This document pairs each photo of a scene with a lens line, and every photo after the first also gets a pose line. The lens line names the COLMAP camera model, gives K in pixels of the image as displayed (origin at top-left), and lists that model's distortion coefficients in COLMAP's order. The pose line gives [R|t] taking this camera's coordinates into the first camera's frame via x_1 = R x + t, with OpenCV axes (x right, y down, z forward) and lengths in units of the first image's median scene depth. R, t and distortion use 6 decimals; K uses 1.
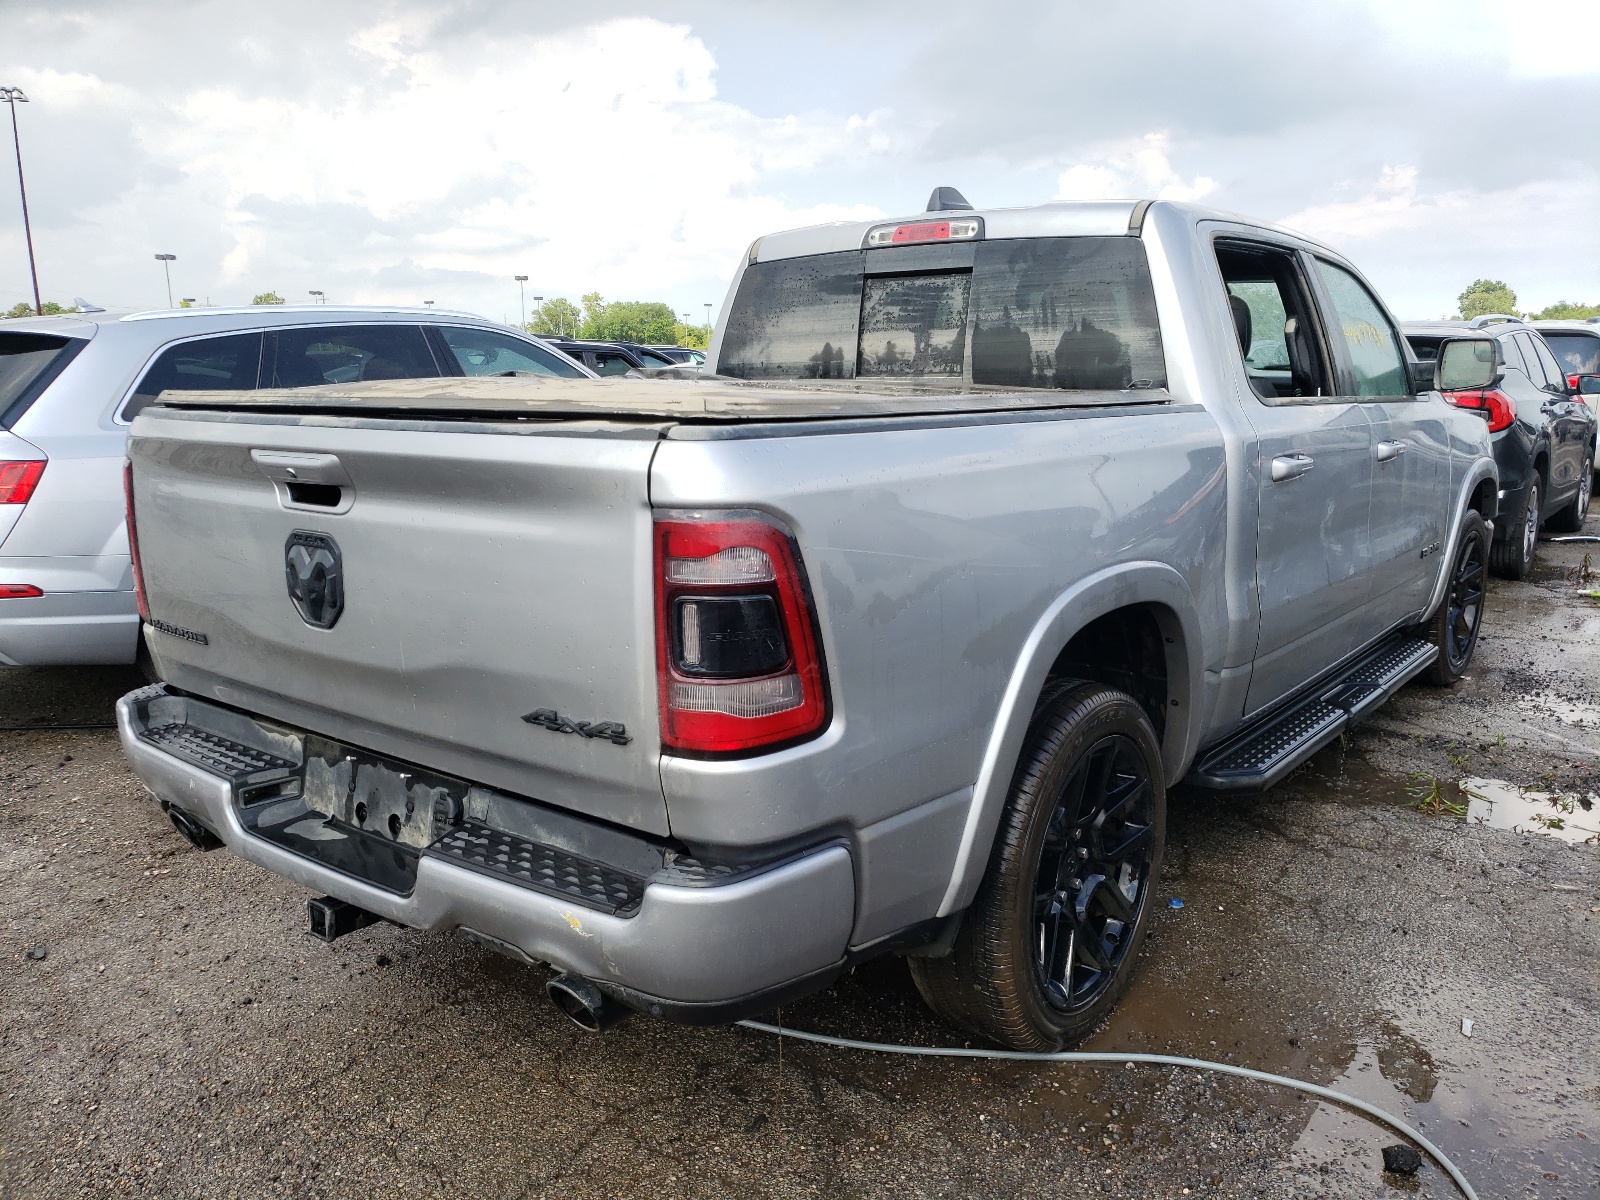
lens RADIAL K [[1237.3, 0, 800.8], [0, 1237.3, 623.6], [0, 0, 1]] dist [0.006225, 0.000808]
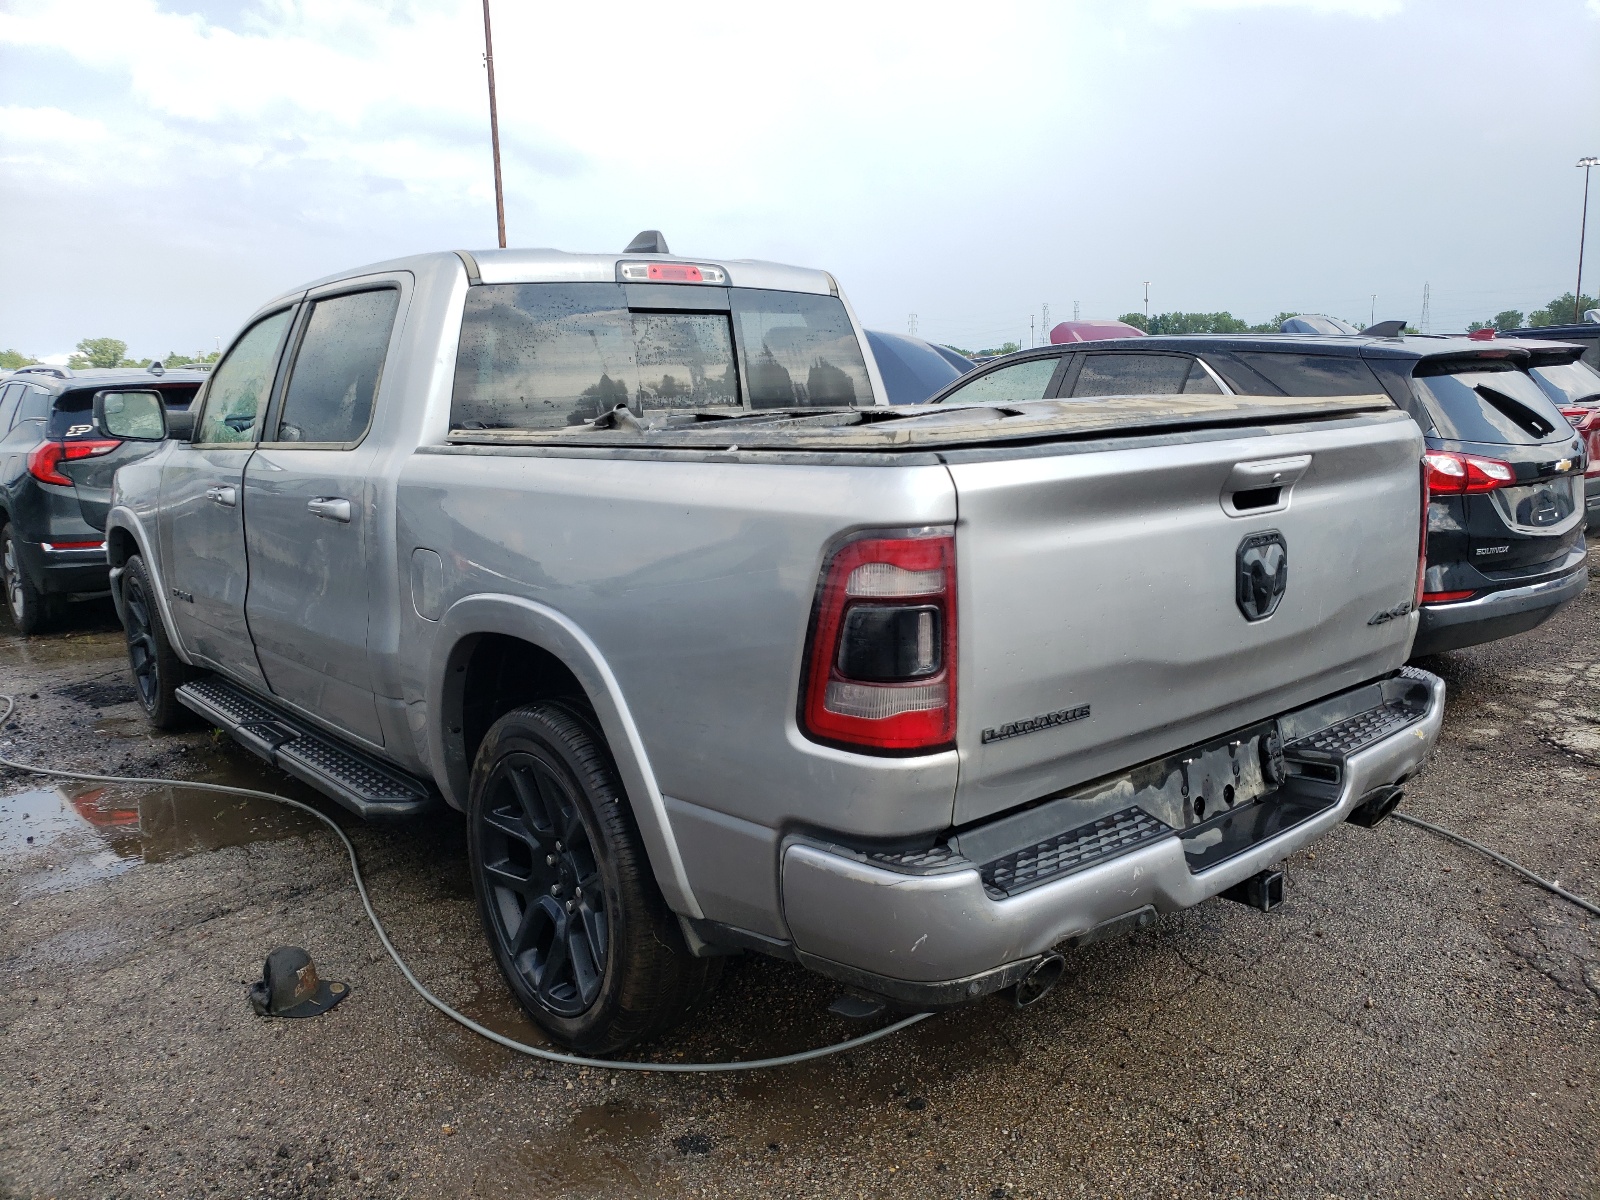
lens RADIAL K [[1226.3, 0, 800.0], [0, 1226.3, 600.0], [0, 0, 1]] dist [0.005838, 0.001568]
pose [[0.212824, -0.163796, 0.963263, -1.036055], [0.223305, 0.967911, 0.115249, -0.156727], [-0.951231, 0.190574, 0.242572, 0.768685]]
